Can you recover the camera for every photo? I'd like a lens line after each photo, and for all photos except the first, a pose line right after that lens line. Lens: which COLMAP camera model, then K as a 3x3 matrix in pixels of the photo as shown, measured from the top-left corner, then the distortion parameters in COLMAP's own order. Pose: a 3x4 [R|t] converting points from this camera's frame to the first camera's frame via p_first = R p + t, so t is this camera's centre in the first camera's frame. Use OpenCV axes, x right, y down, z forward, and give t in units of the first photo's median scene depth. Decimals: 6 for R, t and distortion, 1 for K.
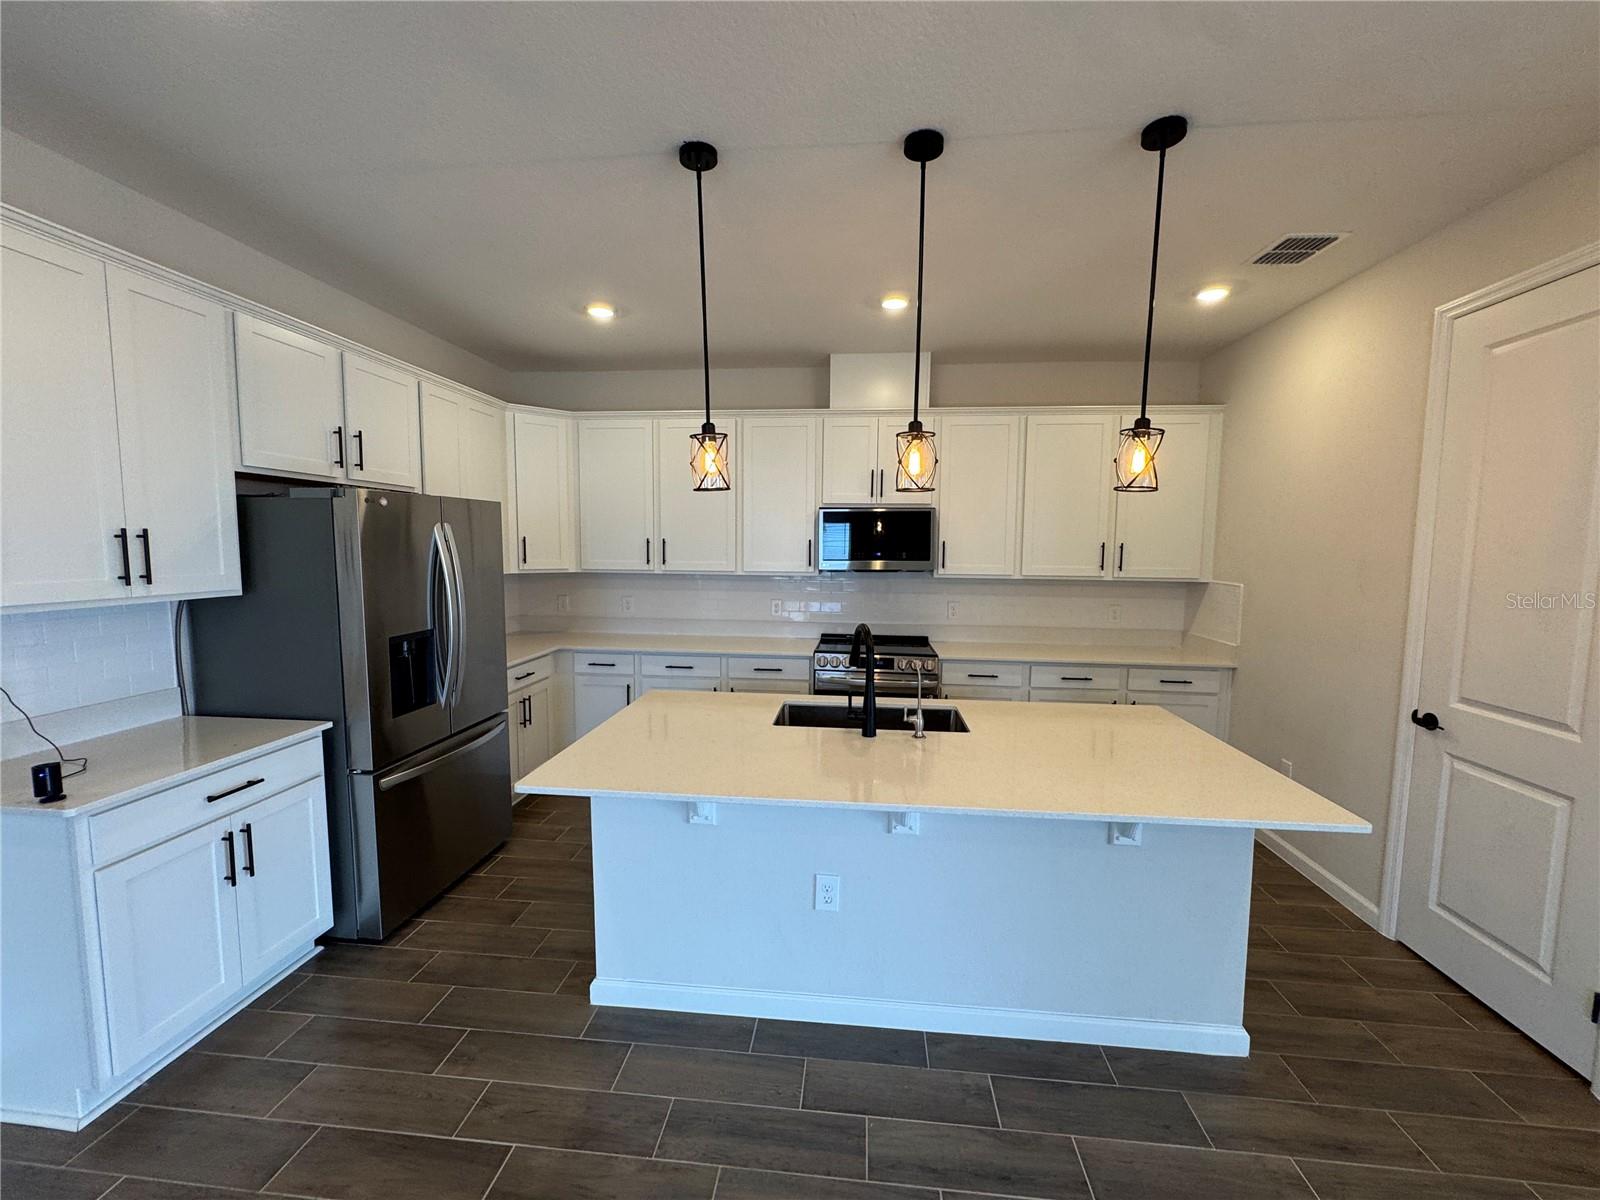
lens RADIAL K [[639.4, 0, 800.0], [0, 639.4, 600.0], [0, 0, 1]] dist [-0.000981, -0.000118]
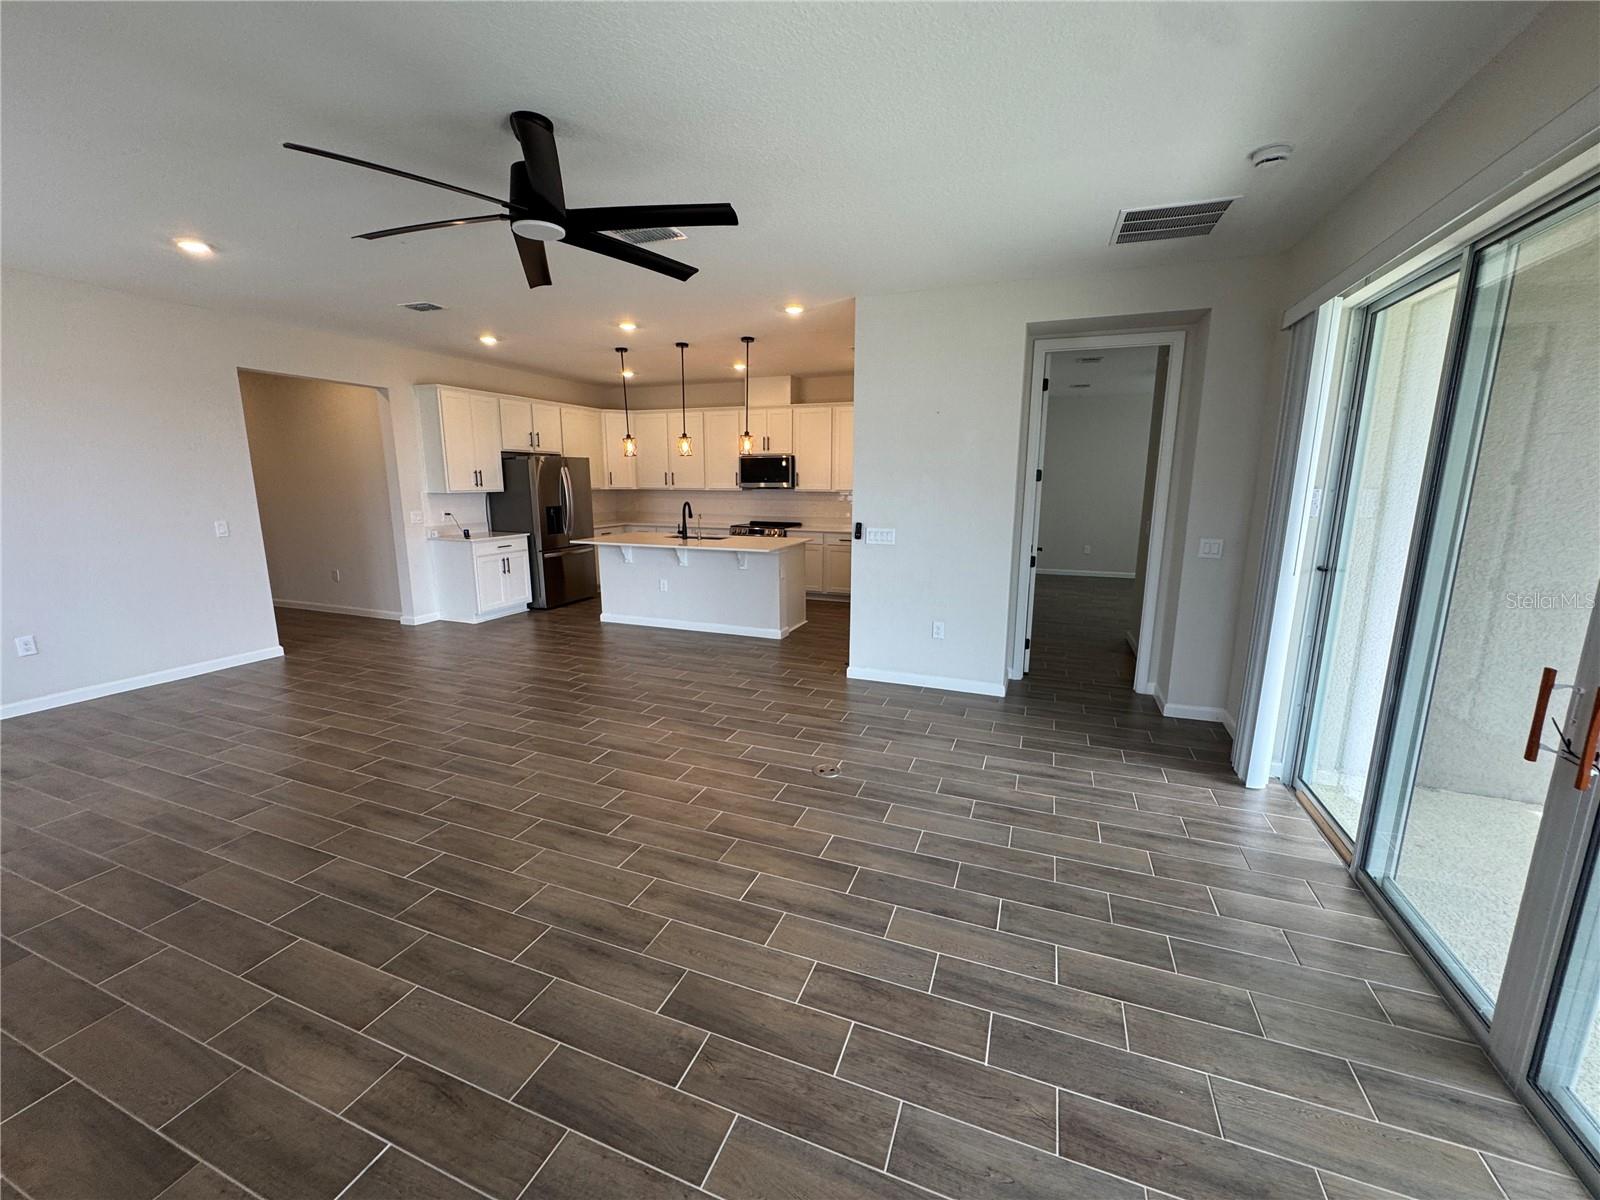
lens RADIAL K [[639.4, 0, 800.0], [0, 639.4, 600.0], [0, 0, 1]] dist [-0.000981, -0.000118]
pose [[0.963533, 0.044598, -0.263847, 1.214423], [-0.018261, 0.994674, 0.101444, 0.156987], [0.266966, -0.092927, 0.959215, -1.473732]]
